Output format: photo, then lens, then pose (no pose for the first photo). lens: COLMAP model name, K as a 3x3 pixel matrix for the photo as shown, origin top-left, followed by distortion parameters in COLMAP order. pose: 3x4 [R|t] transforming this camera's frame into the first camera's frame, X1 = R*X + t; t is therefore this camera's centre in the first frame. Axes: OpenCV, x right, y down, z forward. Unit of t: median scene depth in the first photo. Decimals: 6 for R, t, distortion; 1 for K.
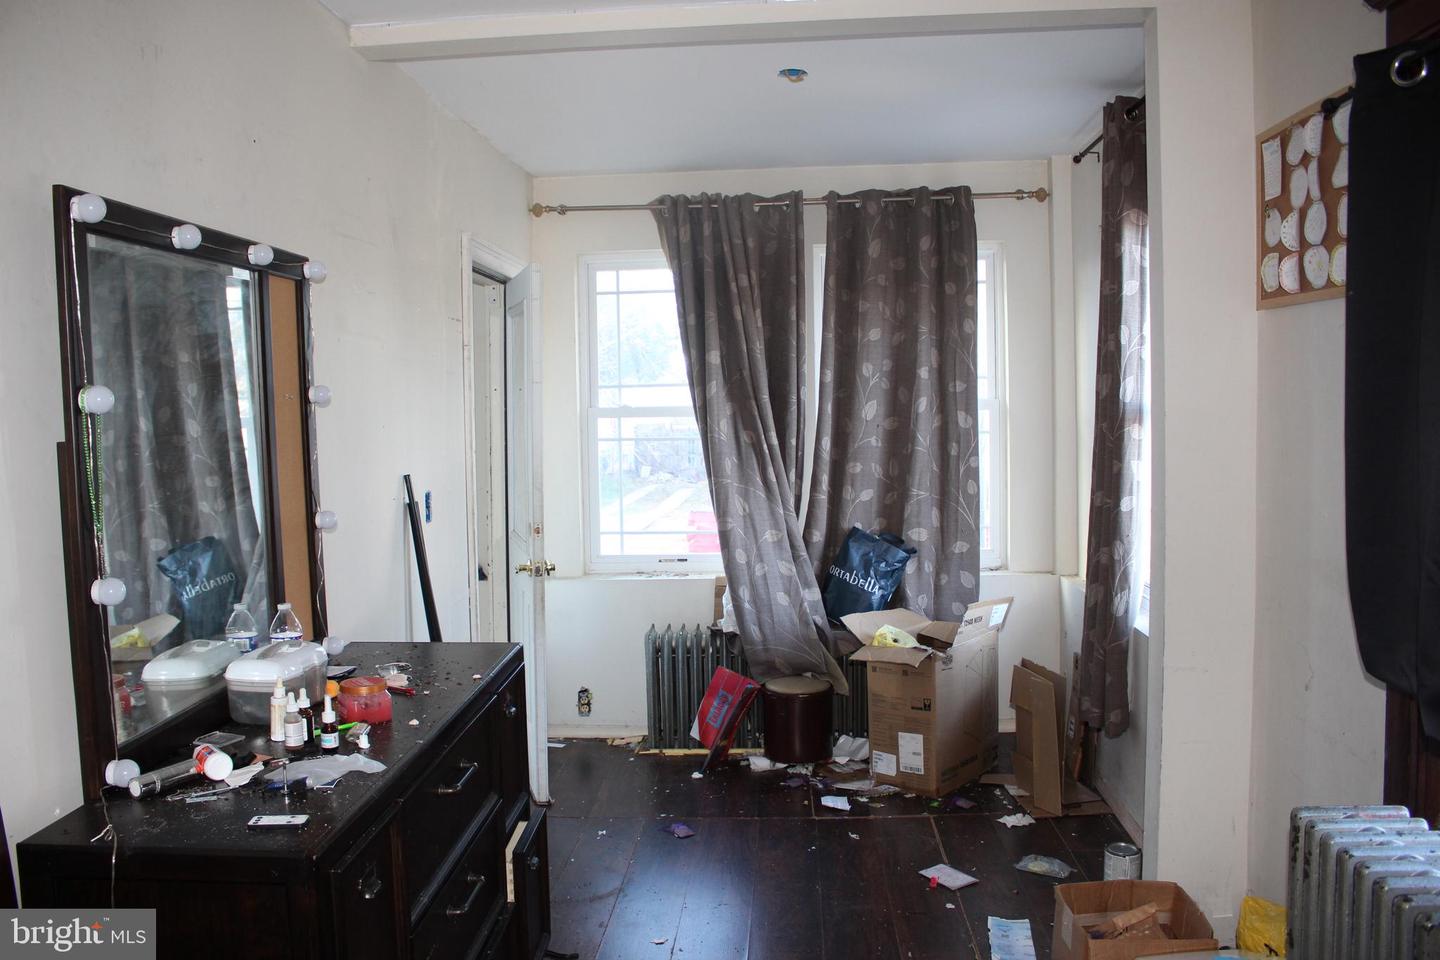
lens RADIAL K [[1180.4, 0, 691.9], [0, 1180.4, 482.2], [0, 0, 1]] dist [-0.157812, 0.126688]
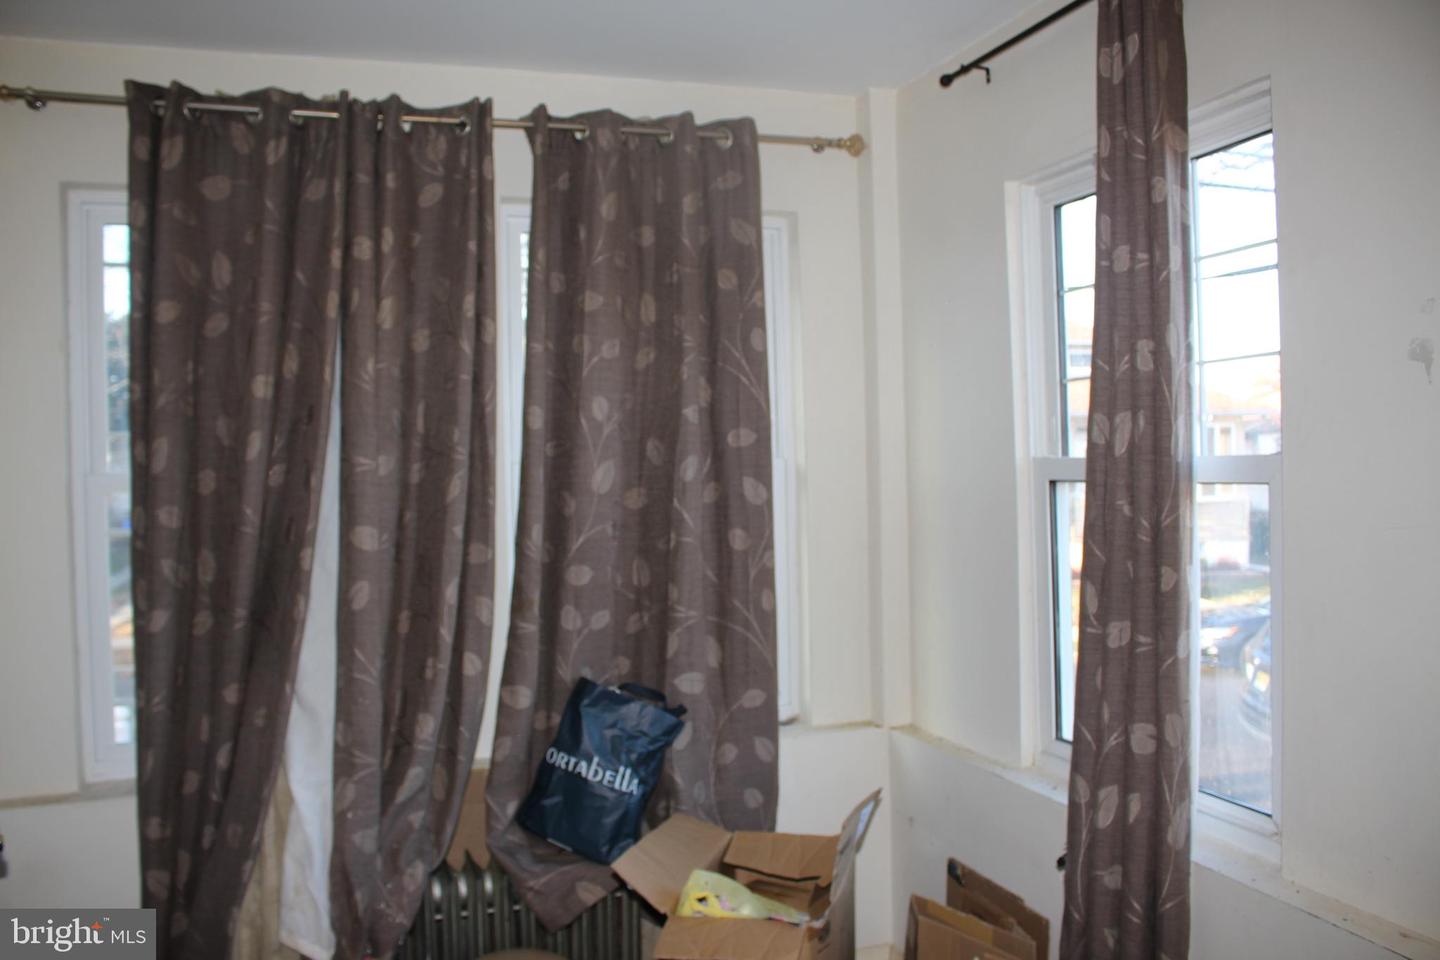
lens RADIAL K [[1180.4, 0, 691.9], [0, 1180.4, 482.2], [0, 0, 1]] dist [-0.157812, 0.126688]
pose [[0.916751, -0.004975, 0.399428, -0.045572], [0.026095, 0.998532, -0.047455, -0.029691], [-0.398606, 0.053927, 0.915535, 0.444761]]
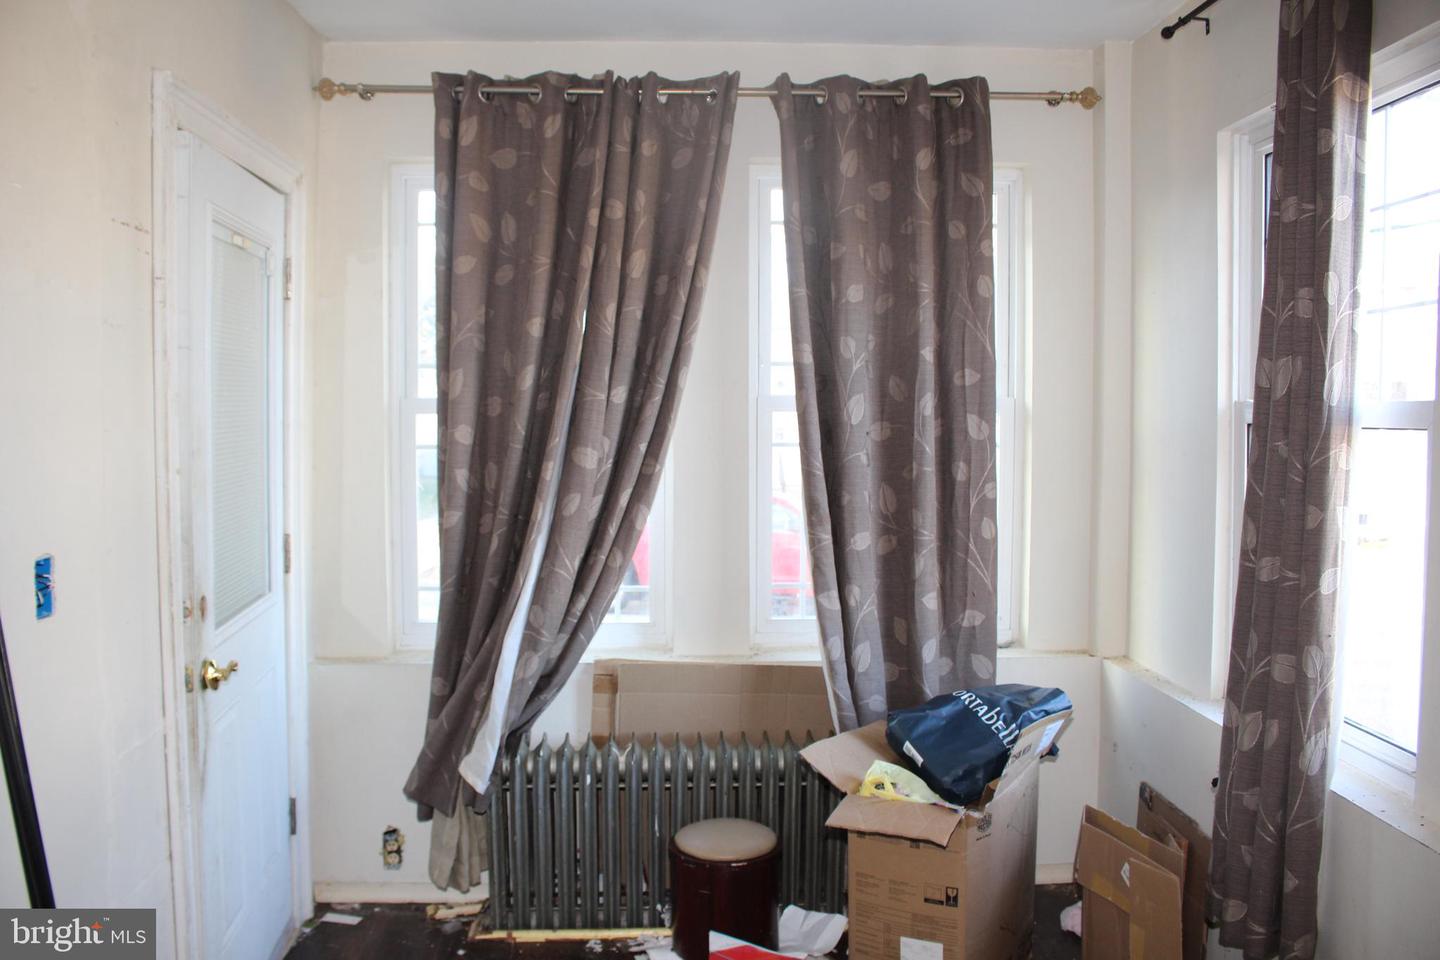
lens RADIAL K [[1180.4, 0, 691.9], [0, 1180.4, 482.2], [0, 0, 1]] dist [-0.157812, 0.126688]
pose [[0.992155, 0.012948, 0.124338, -0.008959], [-0.013161, 0.999913, 0.000892, -0.020738], [-0.124316, -0.002522, 0.992240, 0.361373]]
